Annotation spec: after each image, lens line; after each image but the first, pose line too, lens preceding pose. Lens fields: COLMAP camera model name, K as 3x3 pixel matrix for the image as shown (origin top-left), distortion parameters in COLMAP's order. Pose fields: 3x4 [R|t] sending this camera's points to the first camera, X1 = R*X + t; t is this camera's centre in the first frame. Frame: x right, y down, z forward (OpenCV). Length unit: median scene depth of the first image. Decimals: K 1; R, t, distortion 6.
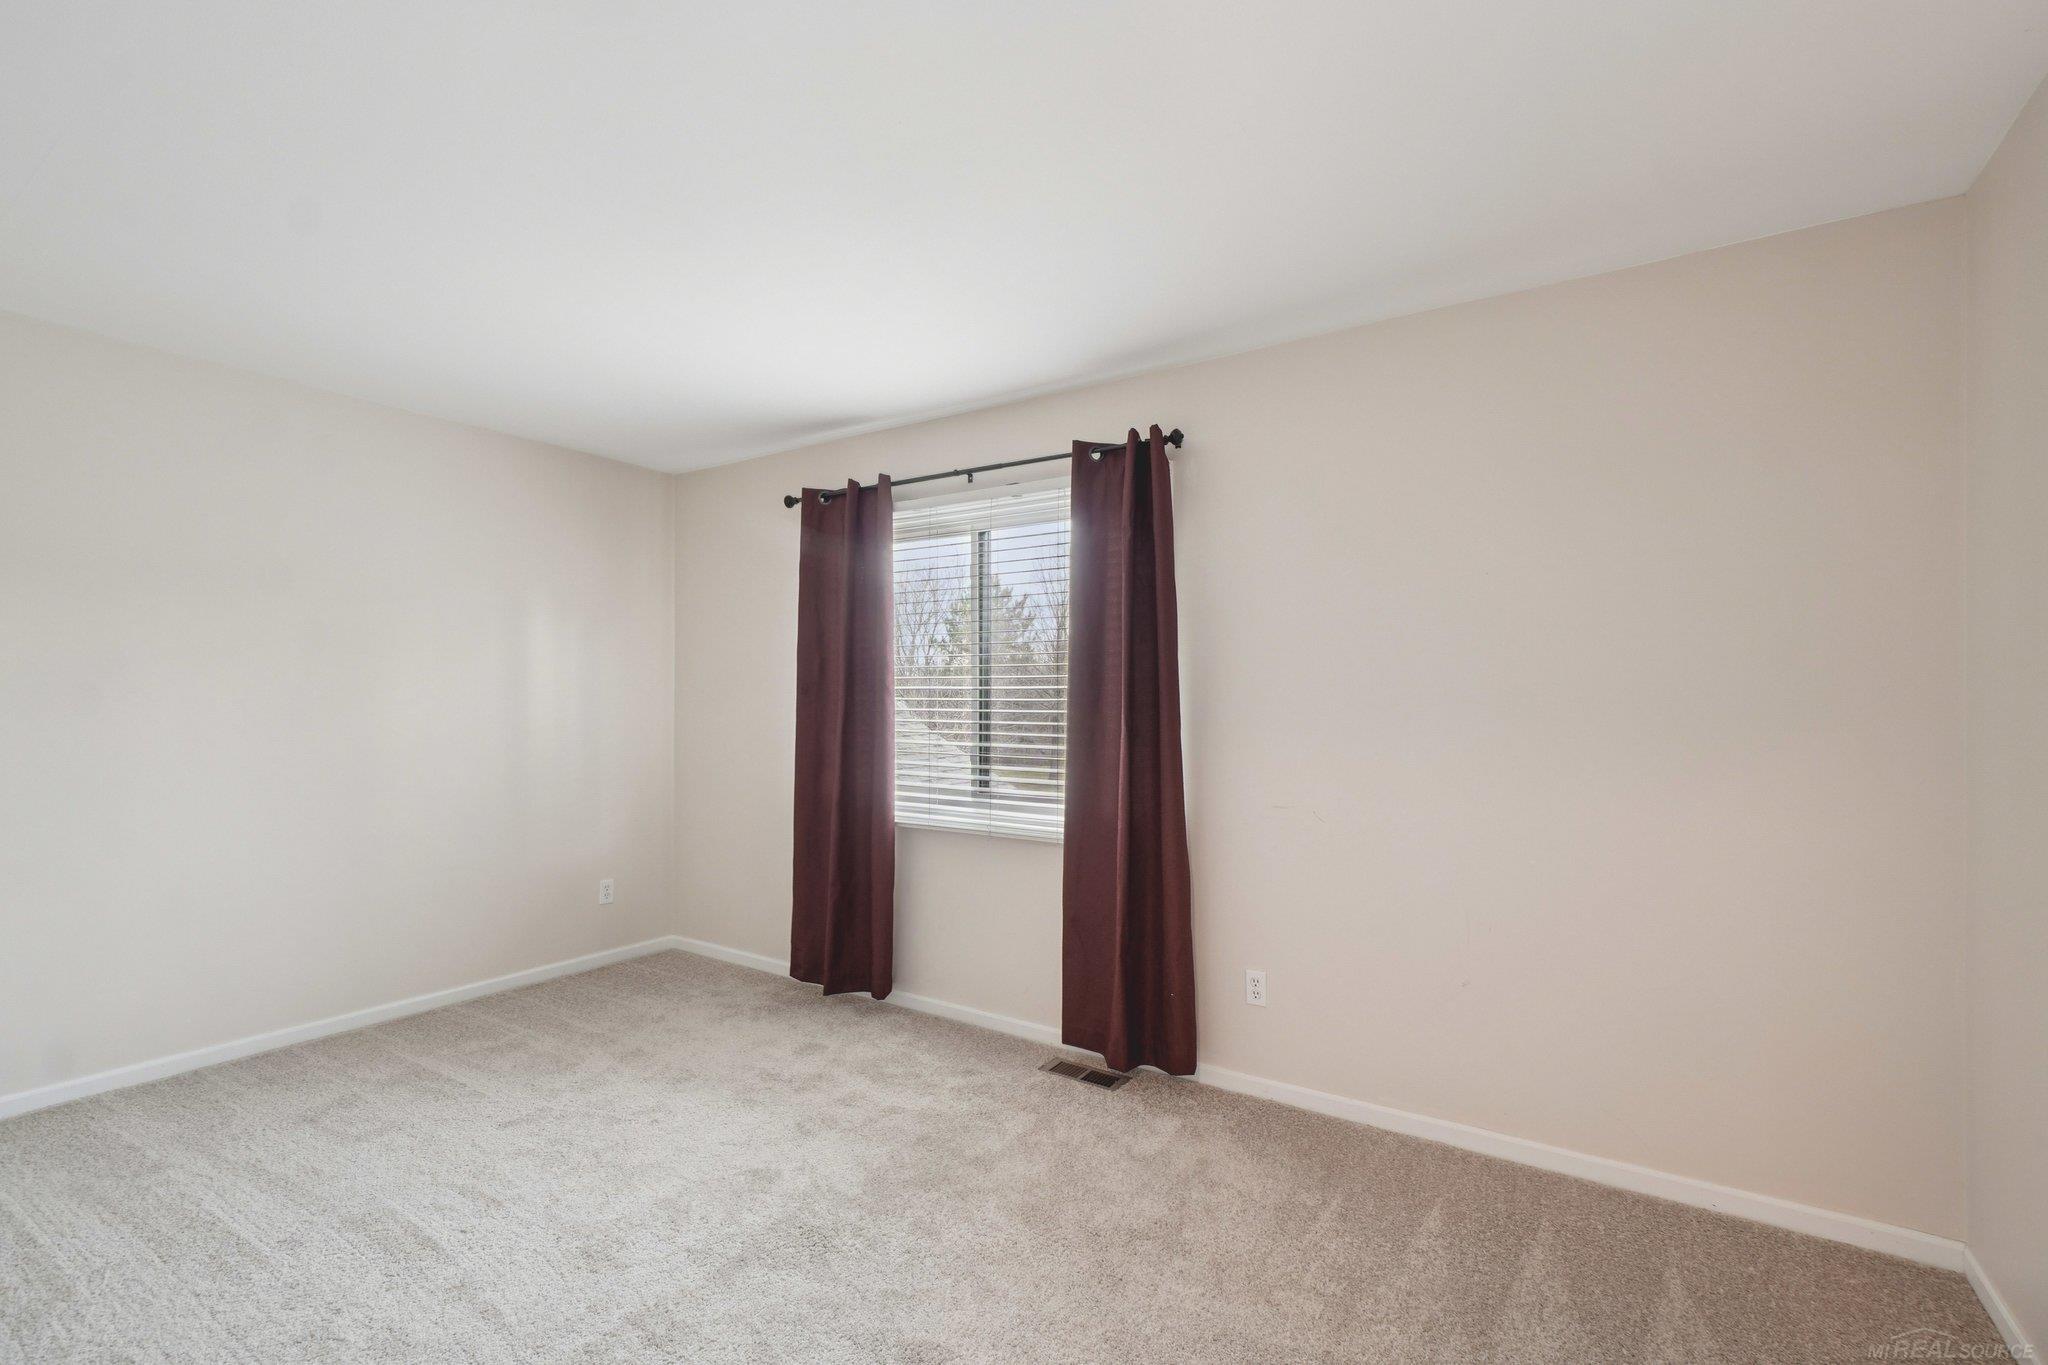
lens RADIAL K [[886.3, 0, 1032.0], [0, 886.3, 687.0], [0, 0, 1]] dist [-0.002036, 0.000217]
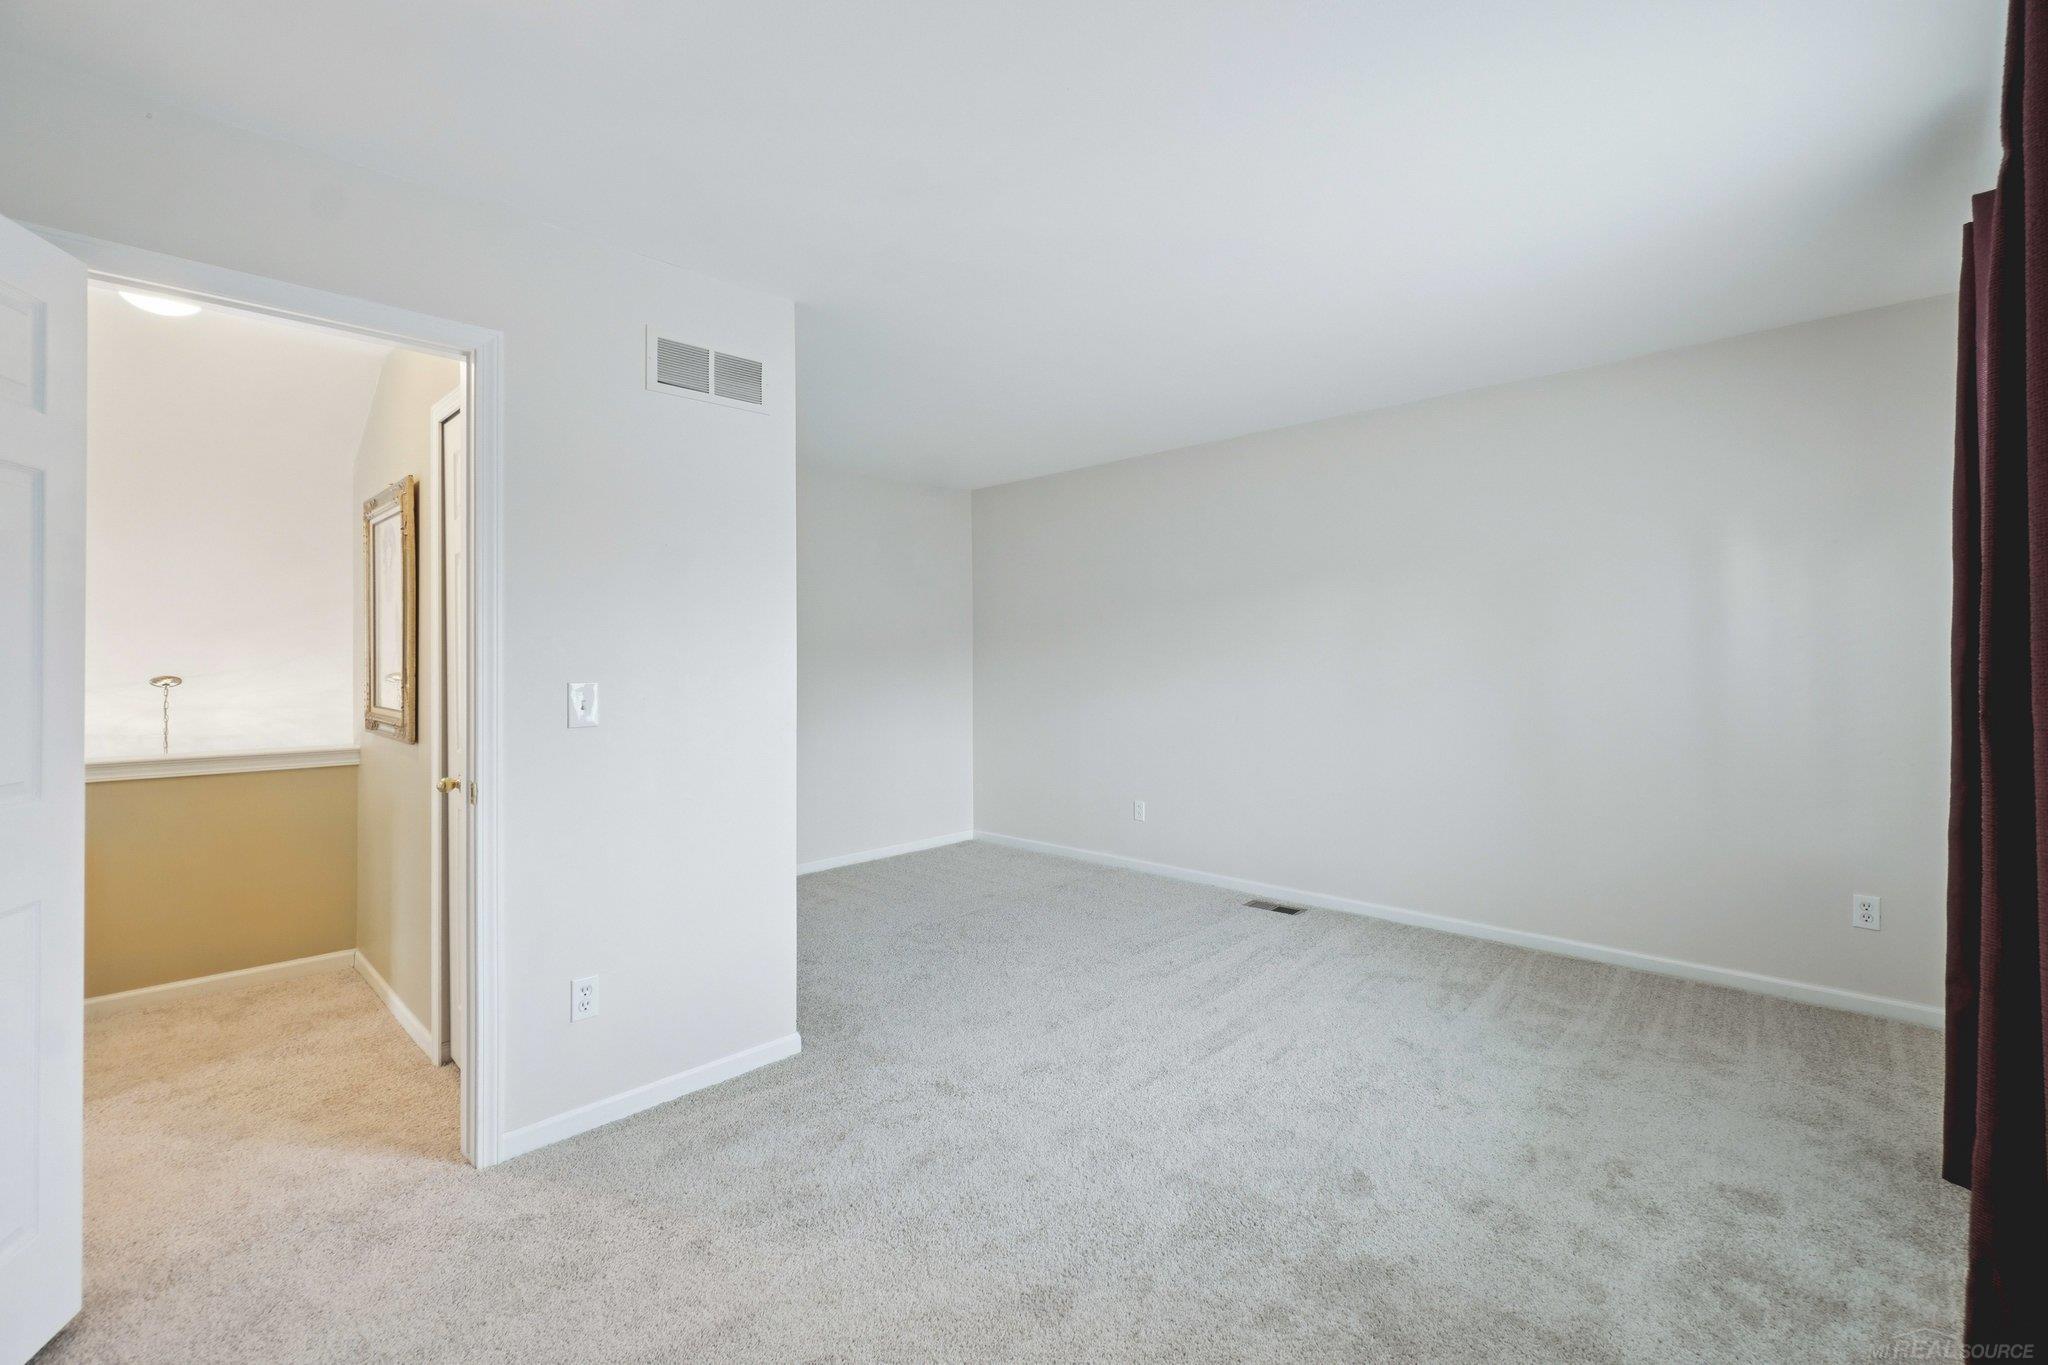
lens RADIAL K [[896.5, 0, 1026.5], [0, 896.5, 664.5], [0, 0, 1]] dist [-0.000704, 0.000215]
pose [[-0.173331, 0.004025, -0.984855, 0.524672], [0.024804, 0.999692, -0.000280, 0.023742], [0.984551, -0.024477, -0.173378, 0.708031]]
